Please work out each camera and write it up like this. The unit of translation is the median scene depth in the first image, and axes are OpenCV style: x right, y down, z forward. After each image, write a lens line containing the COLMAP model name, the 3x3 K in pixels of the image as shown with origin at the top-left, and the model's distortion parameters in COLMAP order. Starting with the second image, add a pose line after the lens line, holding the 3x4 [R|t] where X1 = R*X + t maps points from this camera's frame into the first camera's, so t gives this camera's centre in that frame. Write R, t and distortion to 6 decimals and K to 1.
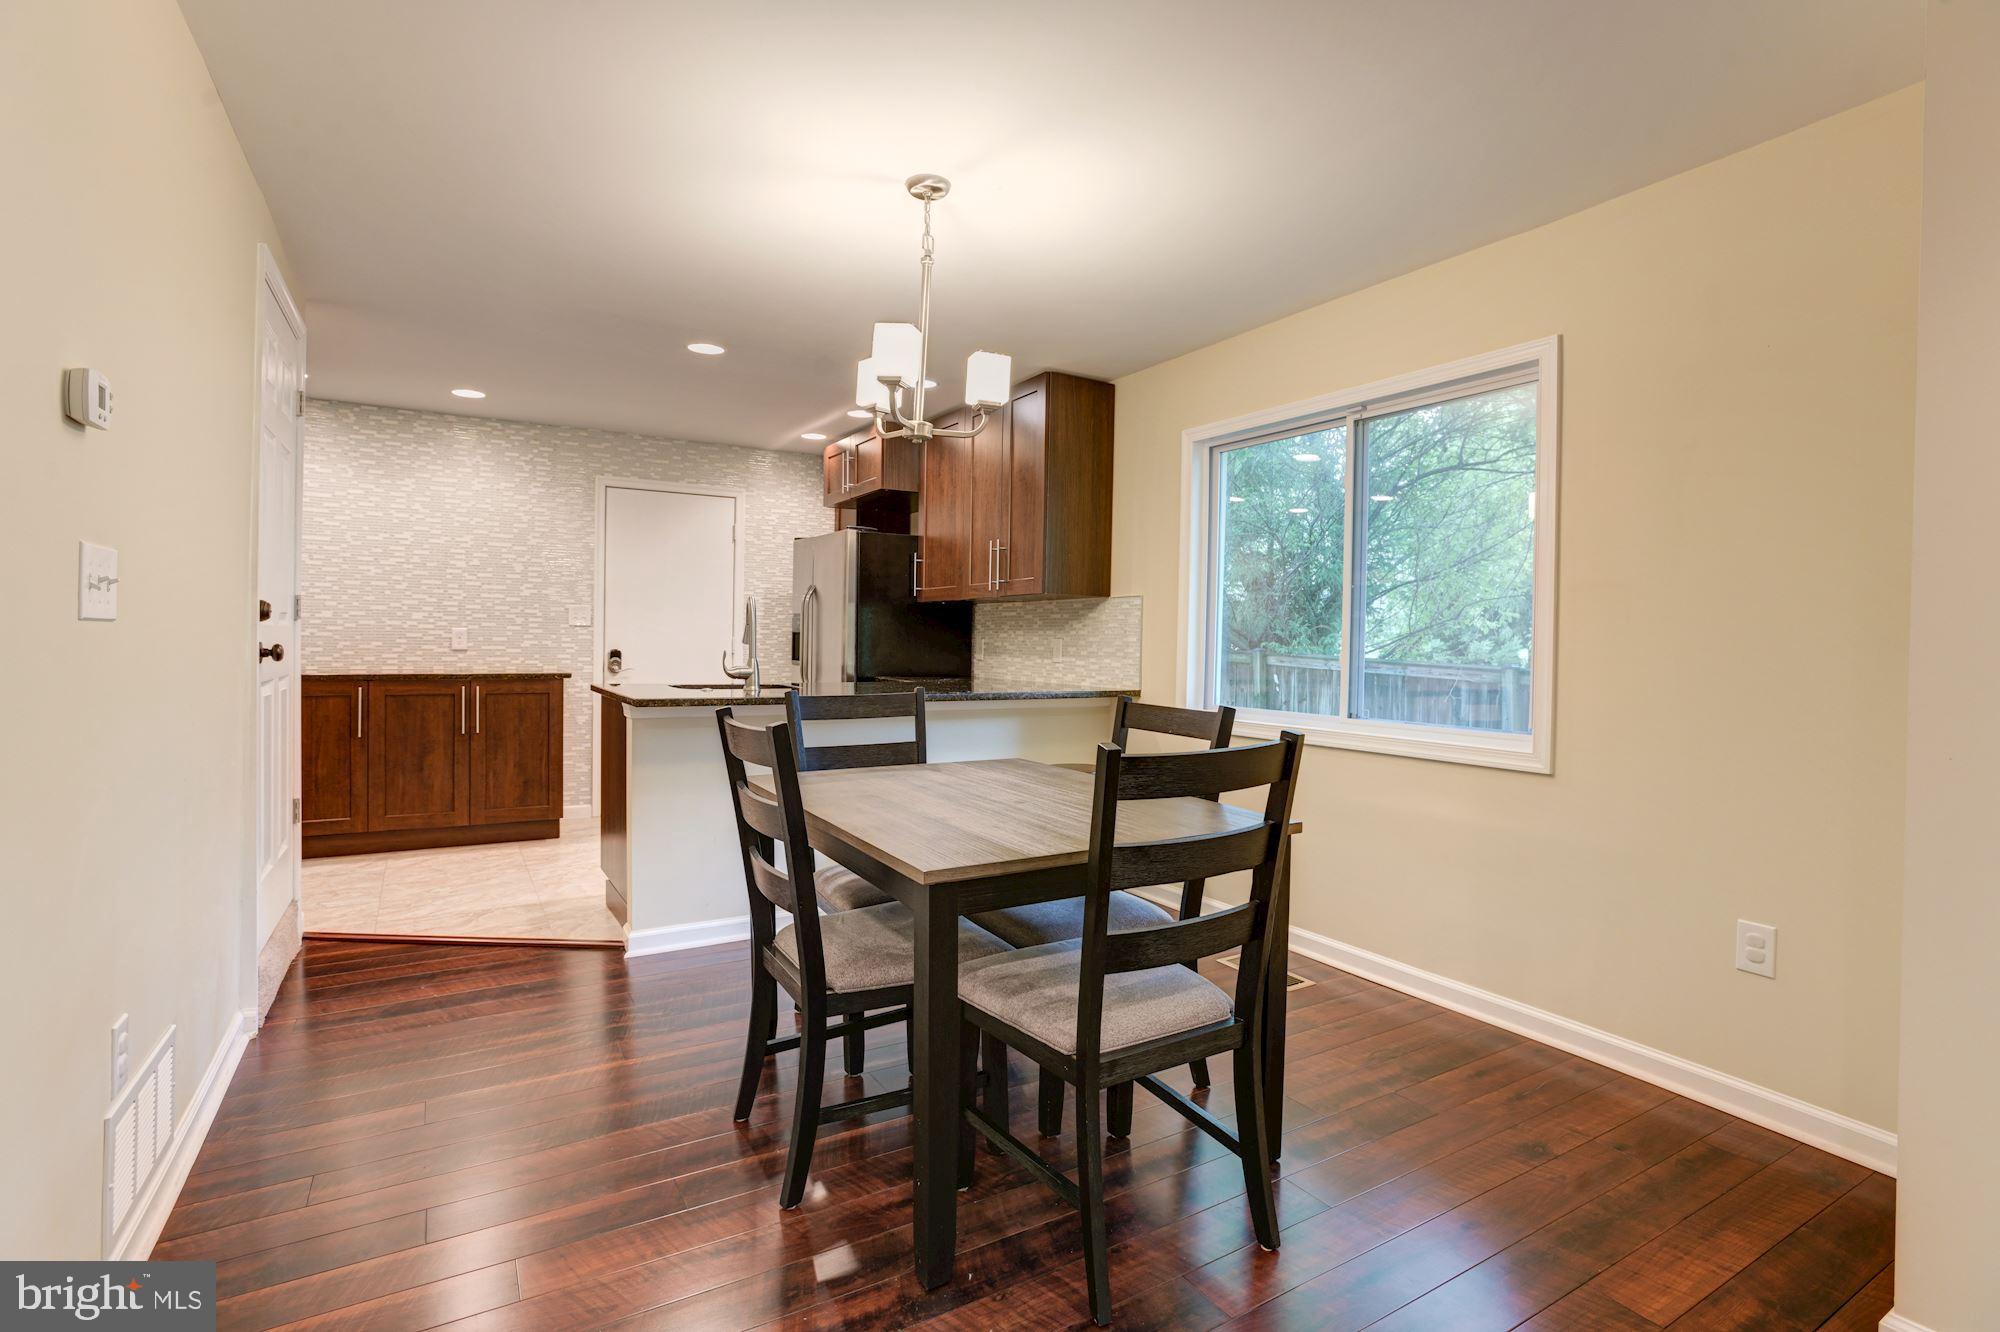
lens RADIAL K [[957.0, 0, 990.2], [0, 957.0, 651.9], [0, 0, 1]] dist [-0.041055, 0.015474]
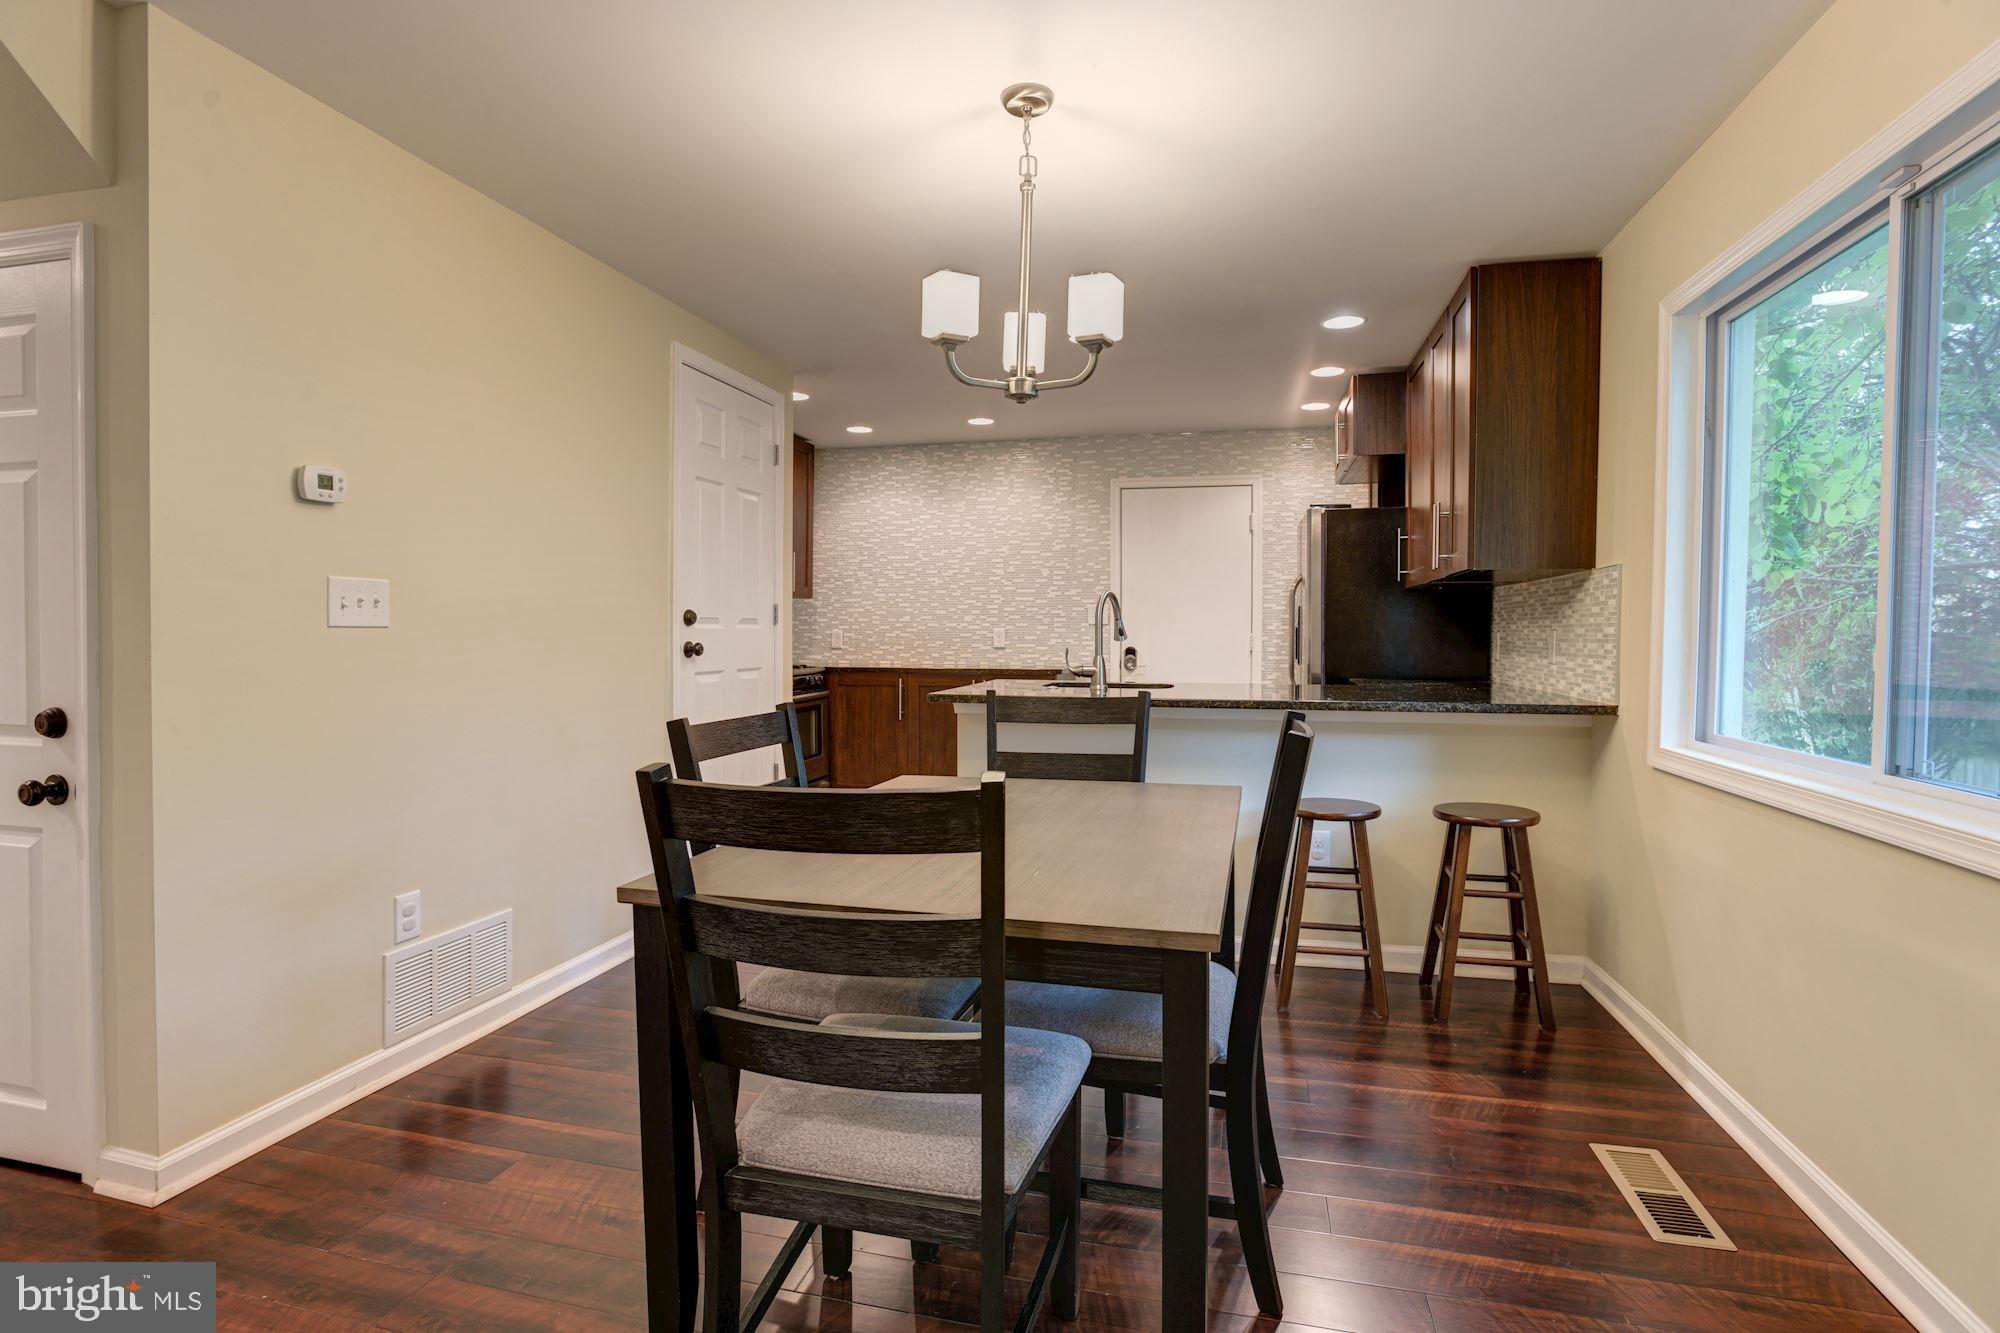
lens RADIAL K [[957.0, 0, 1000.7], [0, 957.0, 653.1], [0, 0, 1]] dist [-0.041055, 0.015474]
pose [[0.715748, 0.002600, -0.698353, 0.268427], [-0.000618, 0.999995, 0.003091, 0.000991], [0.698358, -0.001781, 0.715746, 0.198868]]
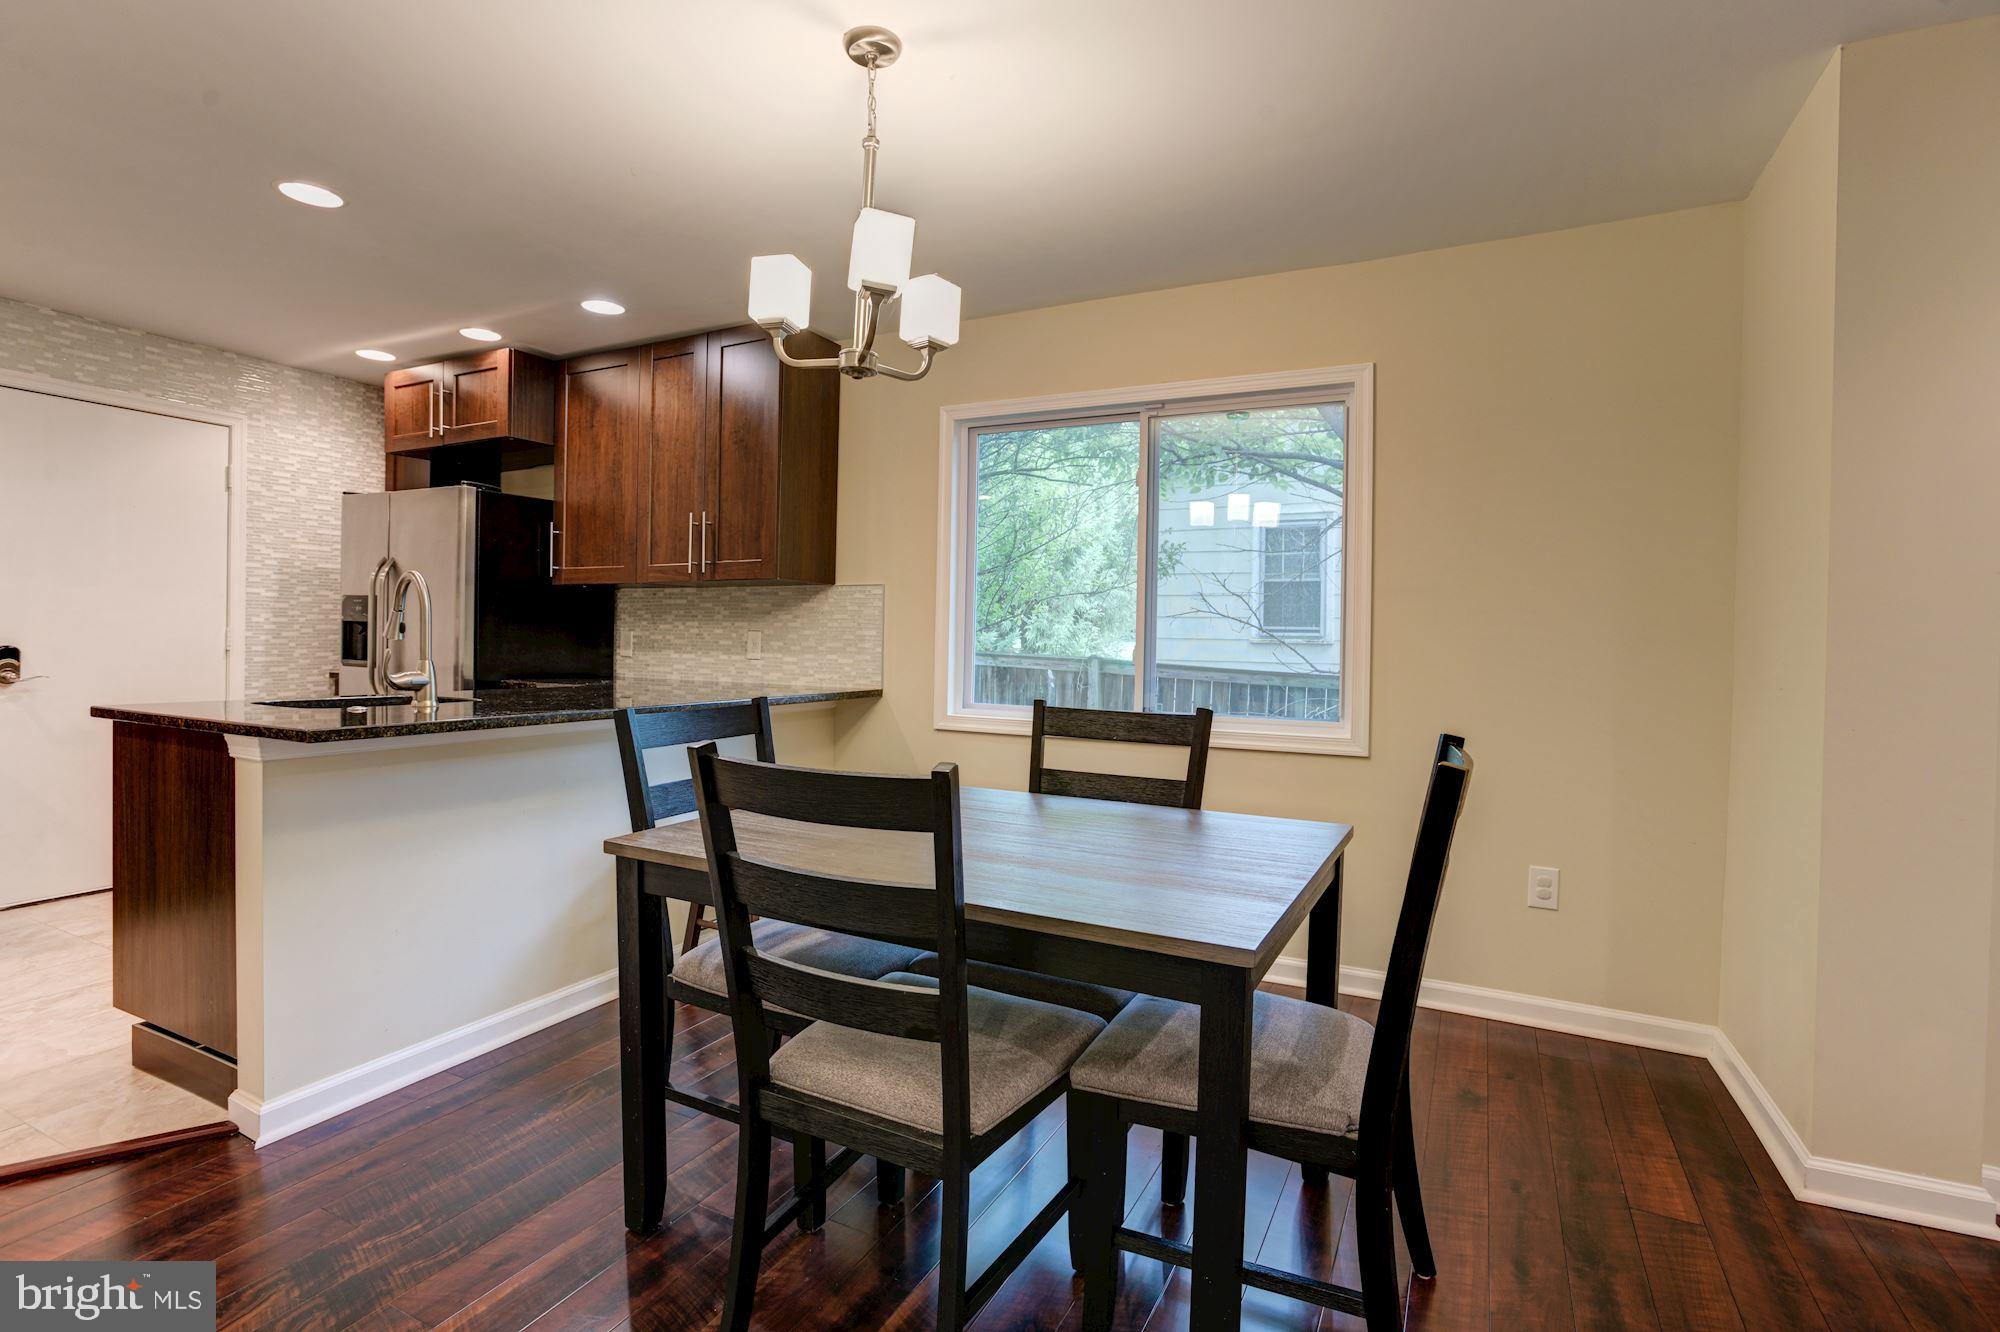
lens RADIAL K [[957.0, 0, 996.3], [0, 957.0, 654.7], [0, 0, 1]] dist [-0.041055, 0.015474]
pose [[0.844352, -0.010391, 0.535689, -0.207573], [0.003305, 0.999894, 0.014185, -0.004445], [-0.535779, -0.010207, 0.844296, 0.157273]]
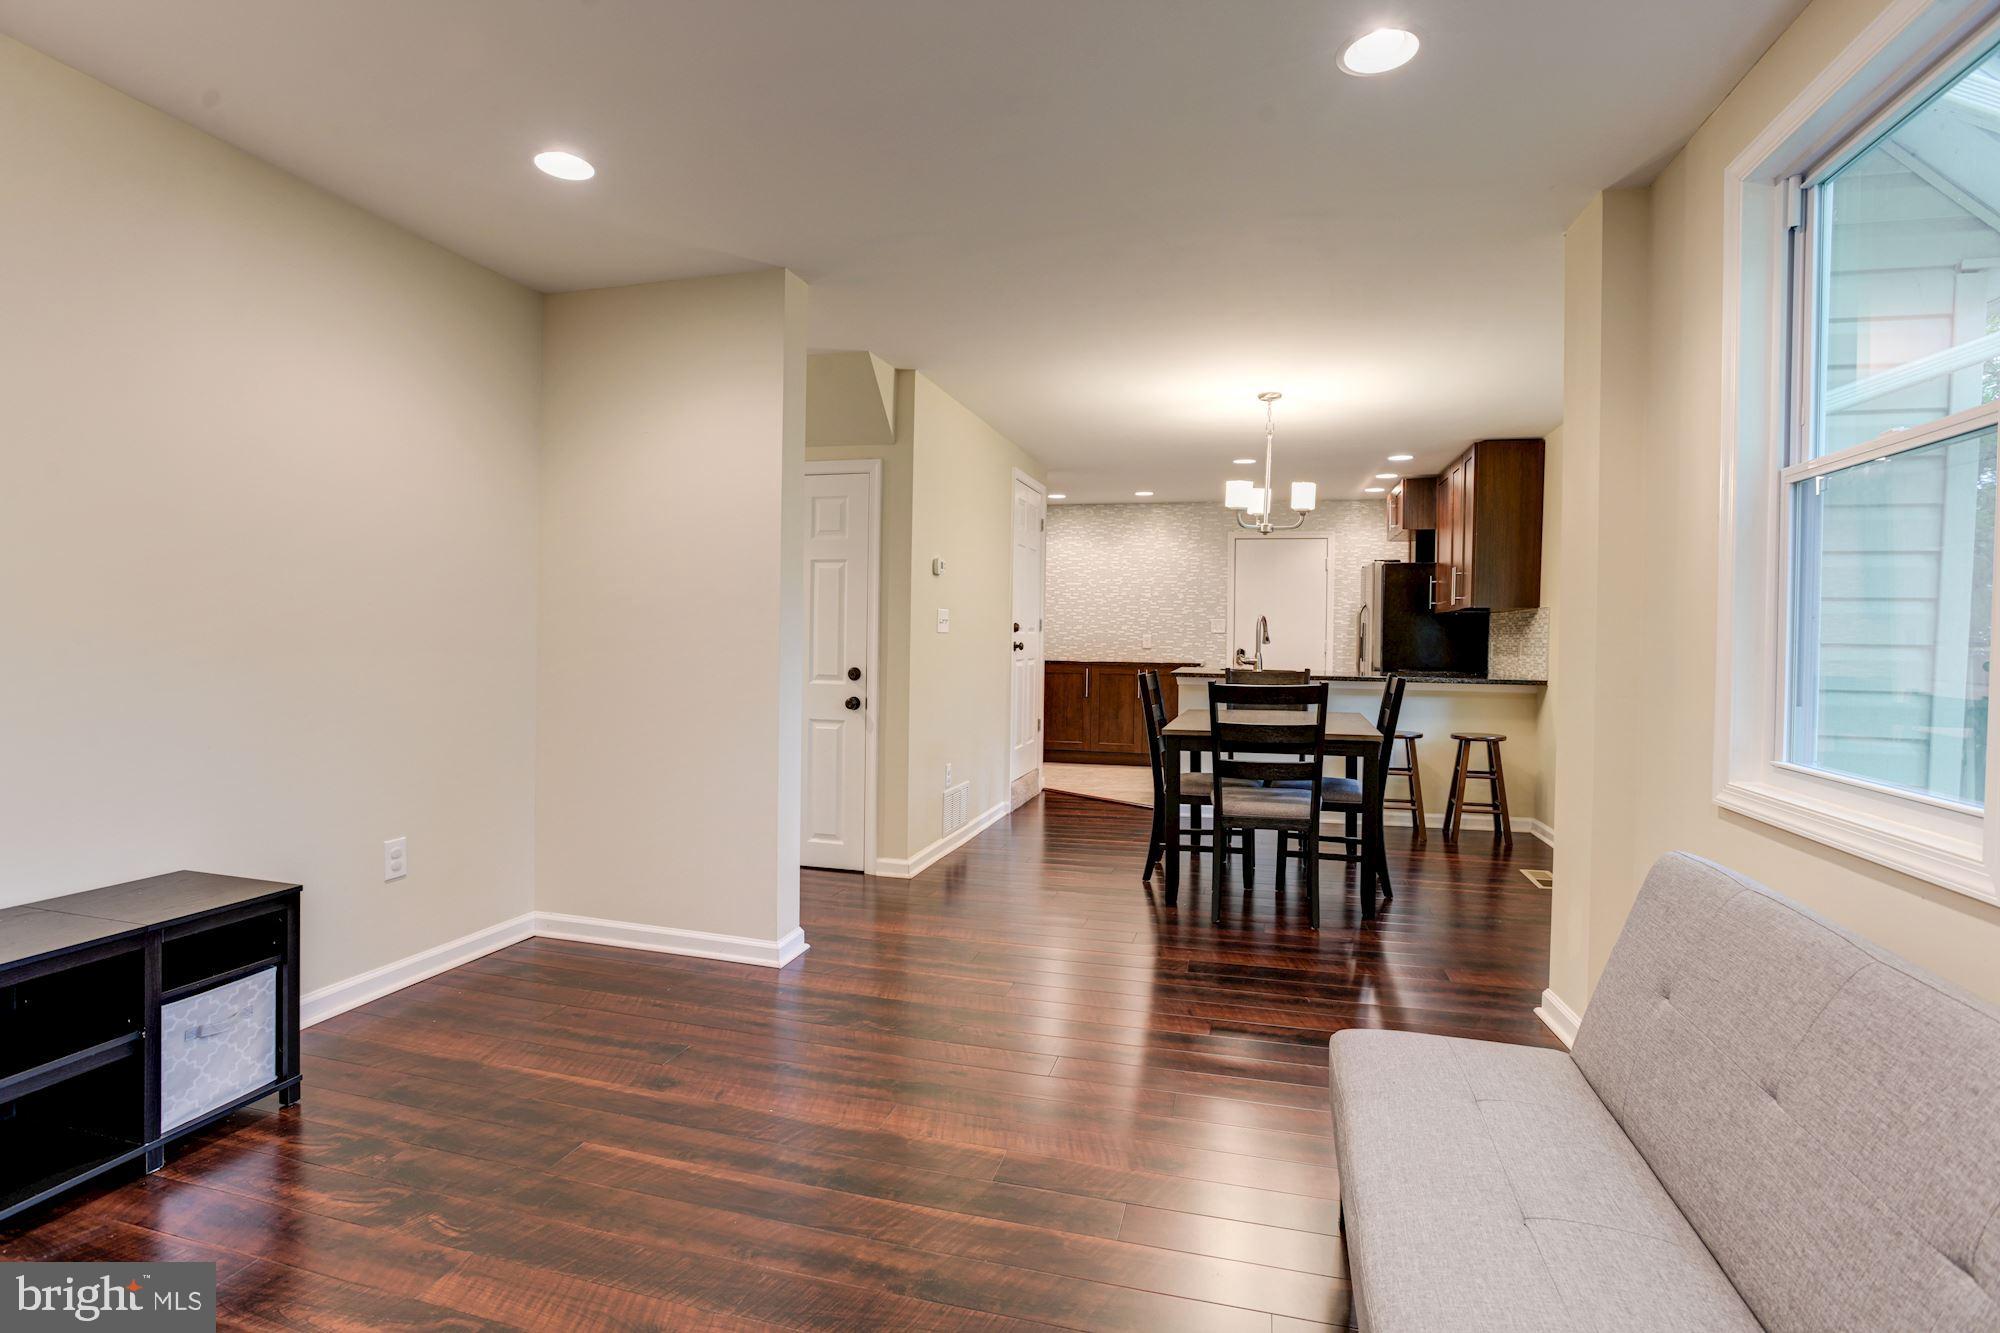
lens RADIAL K [[957.0, 0, 1010.6], [0, 957.0, 650.3], [0, 0, 1]] dist [-0.041055, 0.015474]
pose [[0.710506, 0.006027, -0.703666, 0.470224], [-0.011958, 0.999922, -0.003510, 0.010745], [0.703590, 0.010908, 0.710523, -0.360693]]
